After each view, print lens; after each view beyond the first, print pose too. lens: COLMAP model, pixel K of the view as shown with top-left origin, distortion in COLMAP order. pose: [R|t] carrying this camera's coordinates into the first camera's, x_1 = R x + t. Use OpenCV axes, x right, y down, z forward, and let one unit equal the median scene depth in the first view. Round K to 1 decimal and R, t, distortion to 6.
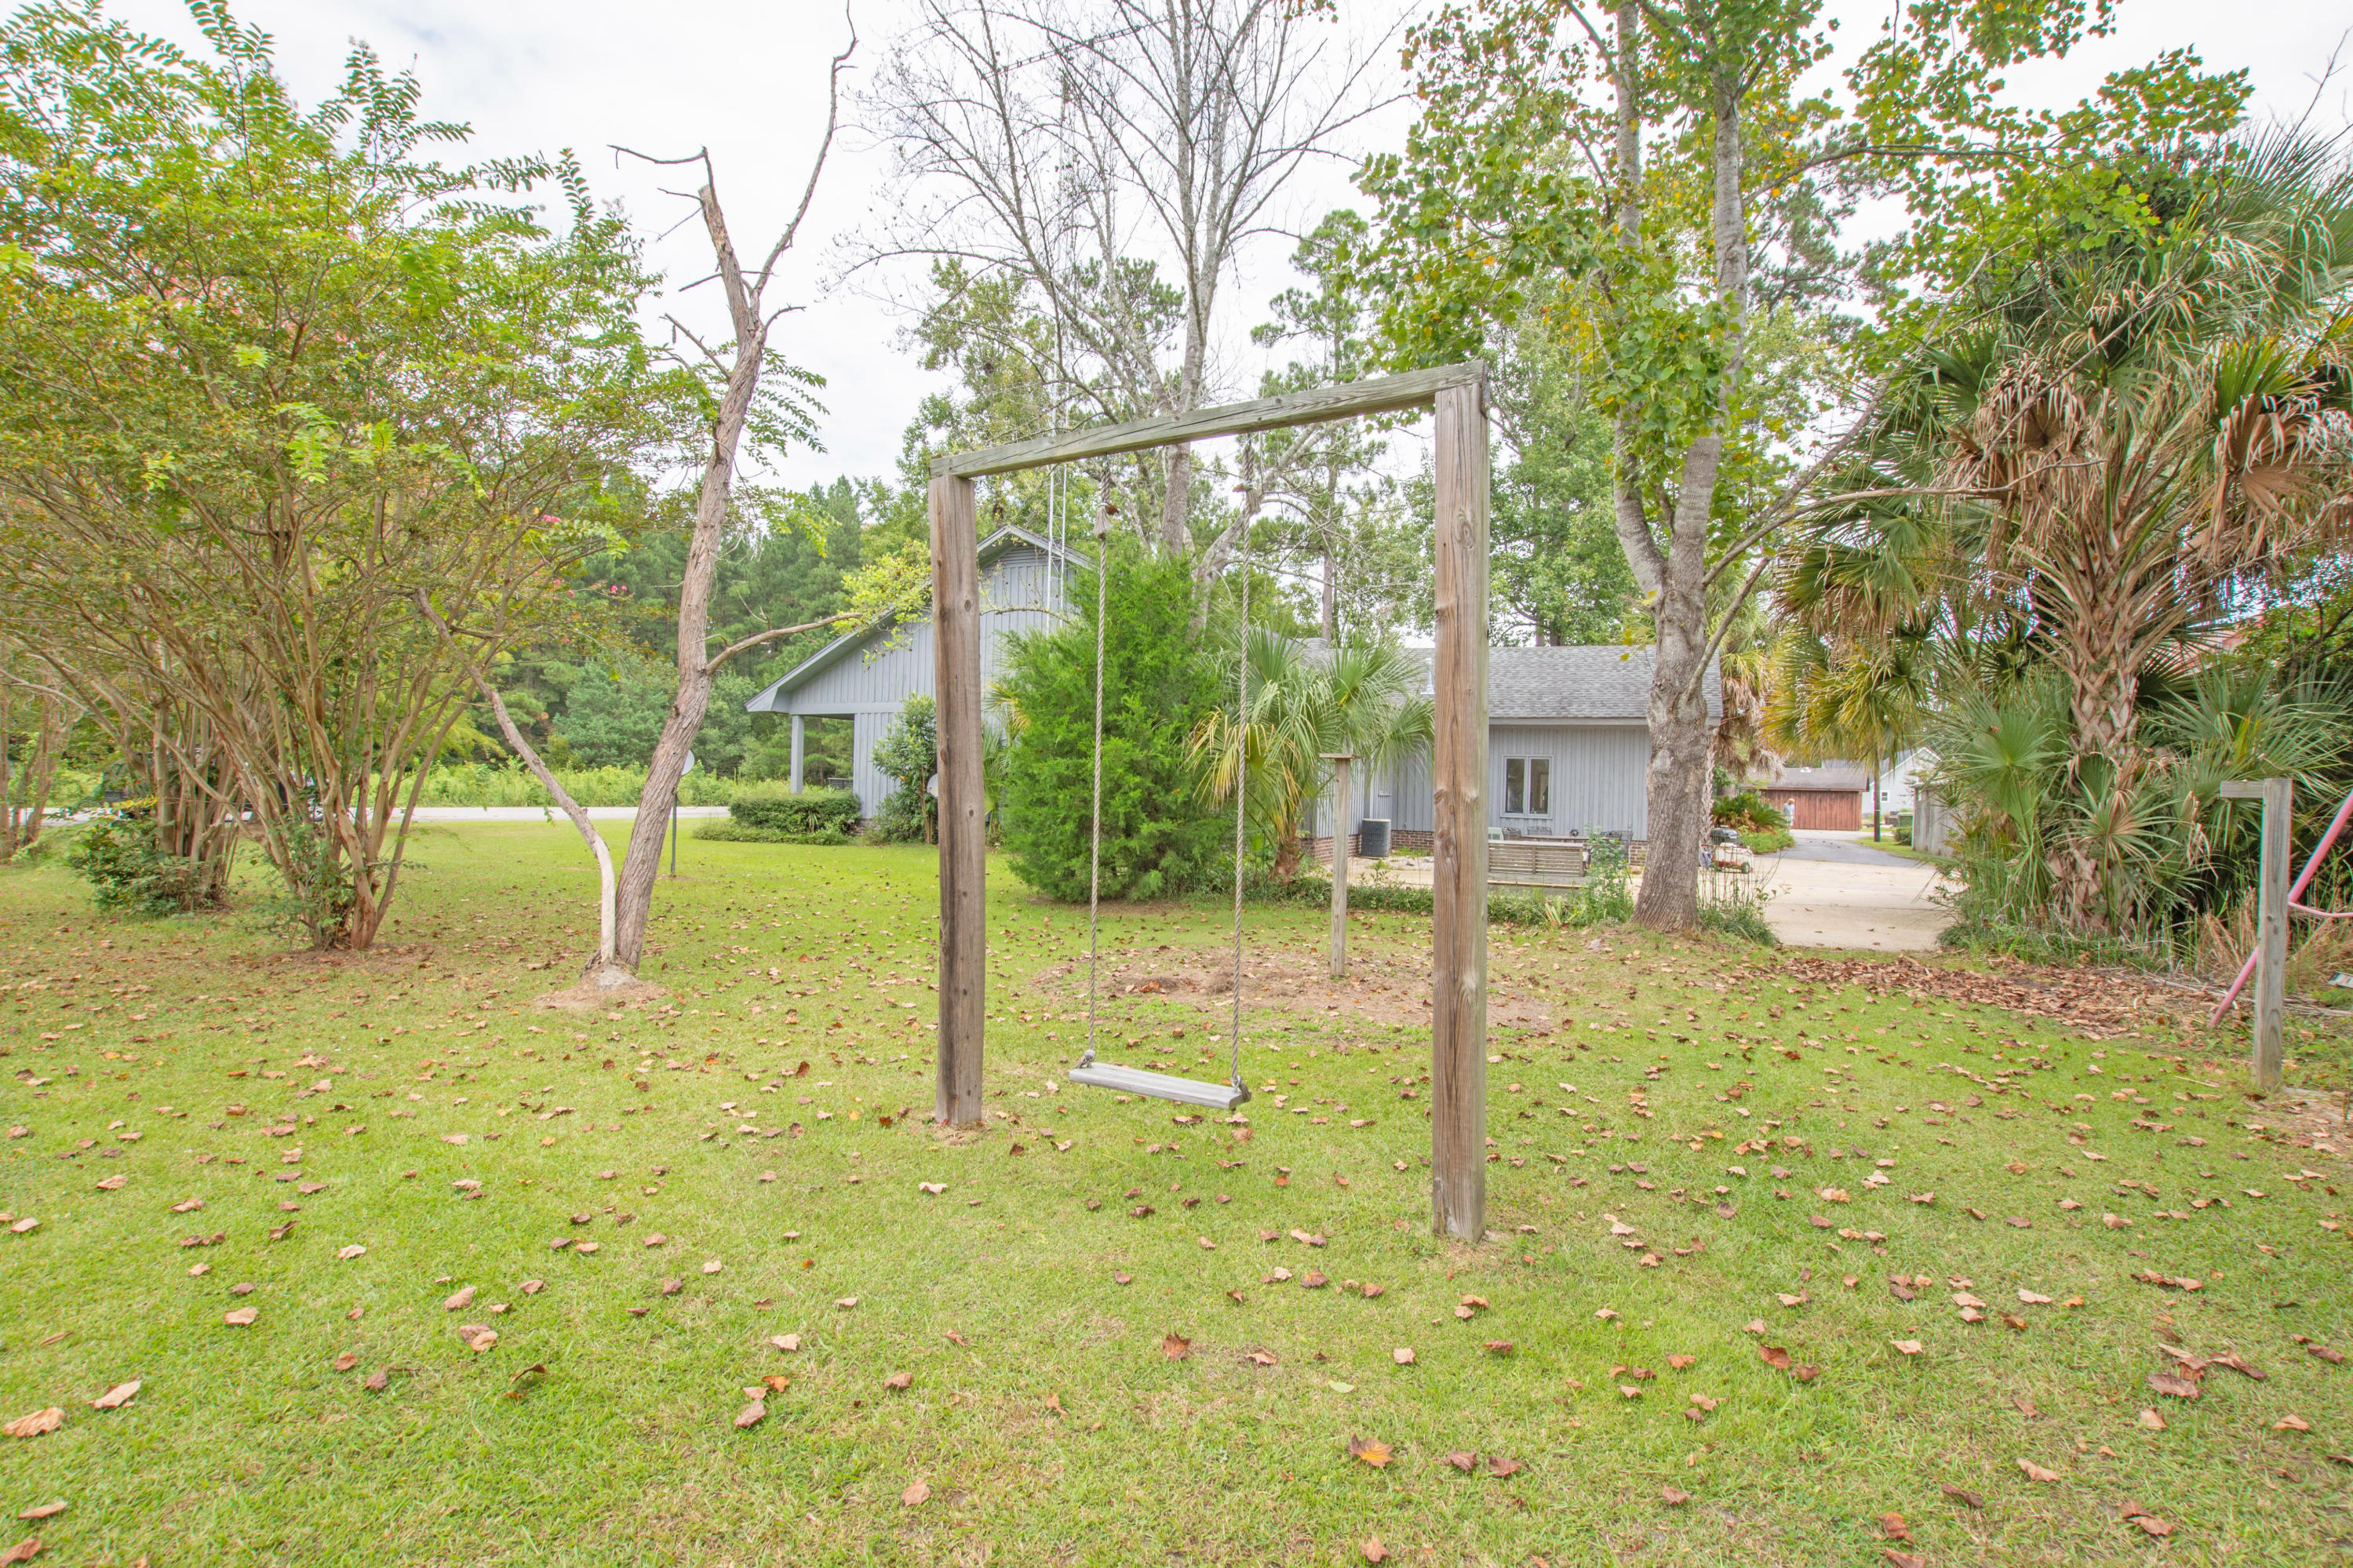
lens RADIAL K [[1042.6, 0, 1172.6], [0, 1042.6, 784.8], [0, 0, 1]] dist [-0.035442, 0.006622]
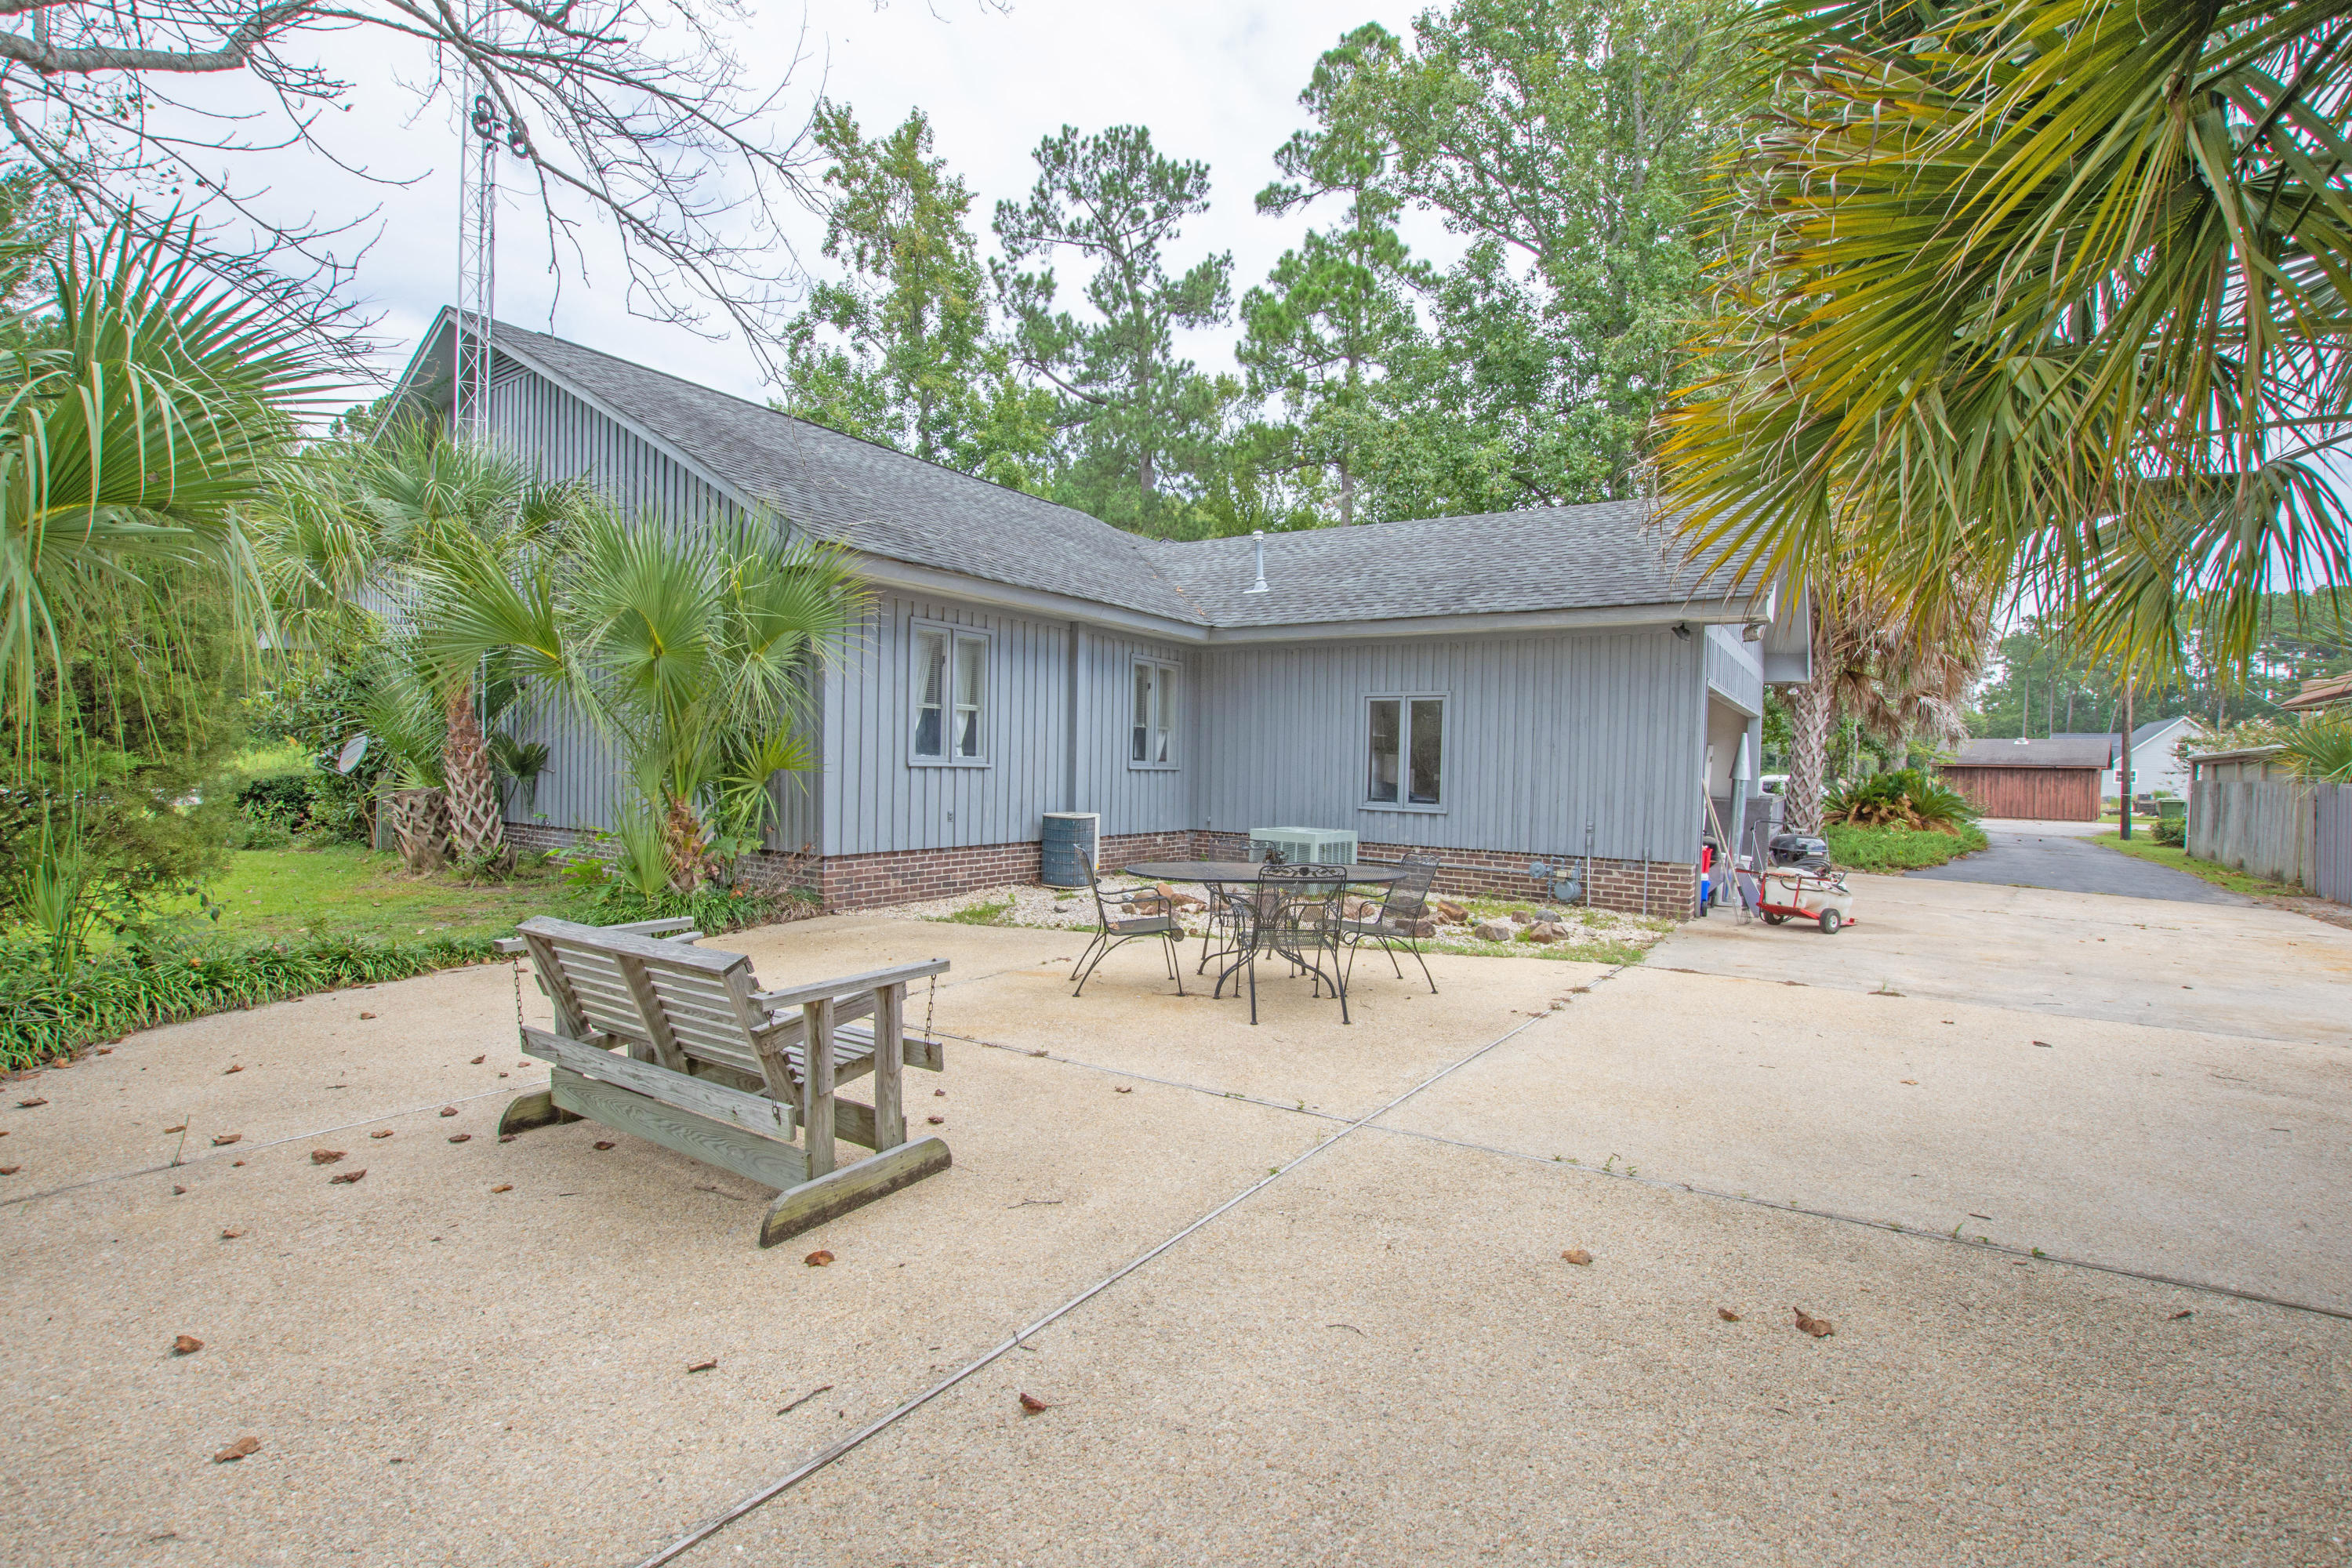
lens RADIAL K [[1042.3, 0, 1182.1], [0, 1042.3, 784.9], [0, 0, 1]] dist [-0.035442, 0.006622]
pose [[0.989159, -0.003294, -0.146814, 0.154787], [0.005403, 0.999888, 0.013962, 0.005701], [0.146751, -0.014604, 0.989066, 0.225652]]
